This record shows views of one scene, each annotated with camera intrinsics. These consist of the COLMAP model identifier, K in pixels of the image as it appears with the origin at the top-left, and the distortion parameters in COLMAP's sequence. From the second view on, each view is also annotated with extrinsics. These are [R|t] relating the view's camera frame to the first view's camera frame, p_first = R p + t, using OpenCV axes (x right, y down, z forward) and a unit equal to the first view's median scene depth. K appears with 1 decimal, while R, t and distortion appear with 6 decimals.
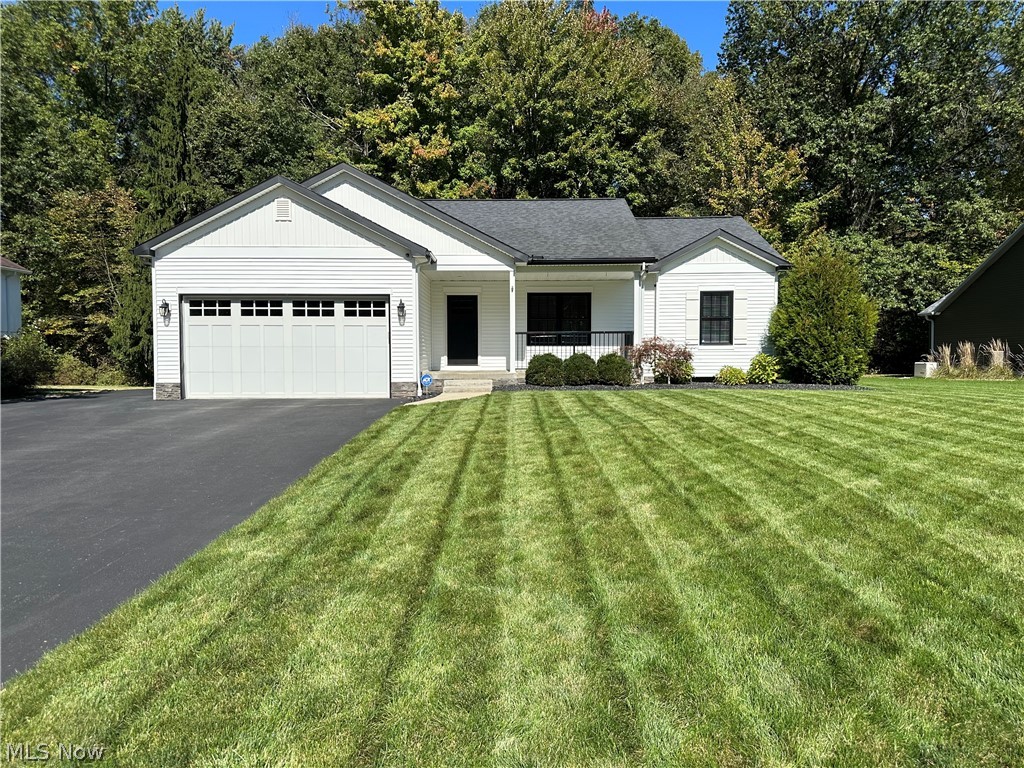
lens RADIAL K [[721.9, 0, 511.5], [0, 721.9, 401.3], [0, 0, 1]] dist [0.112954, -0.205436]
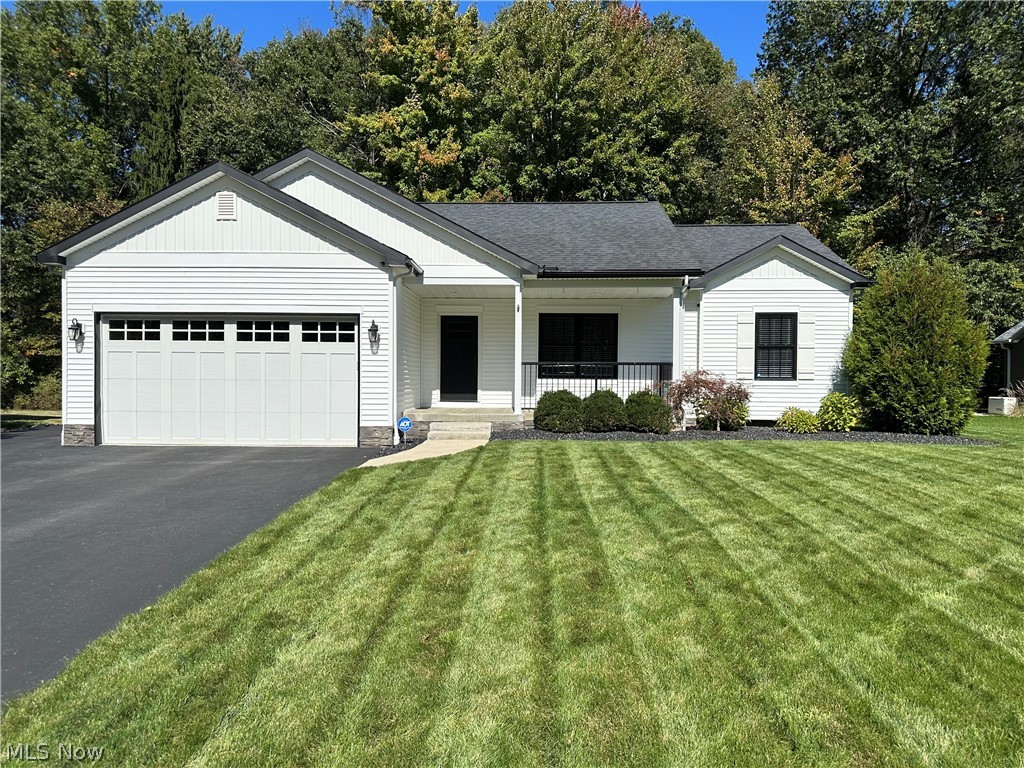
lens RADIAL K [[721.9, 0, 511.5], [0, 721.9, 401.3], [0, 0, 1]] dist [0.112954, -0.205436]
pose [[0.999466, 0.010576, -0.030924, 0.009804], [-0.011441, 0.999544, -0.027930, -0.016135], [0.030614, 0.028269, 0.999131, 0.109417]]
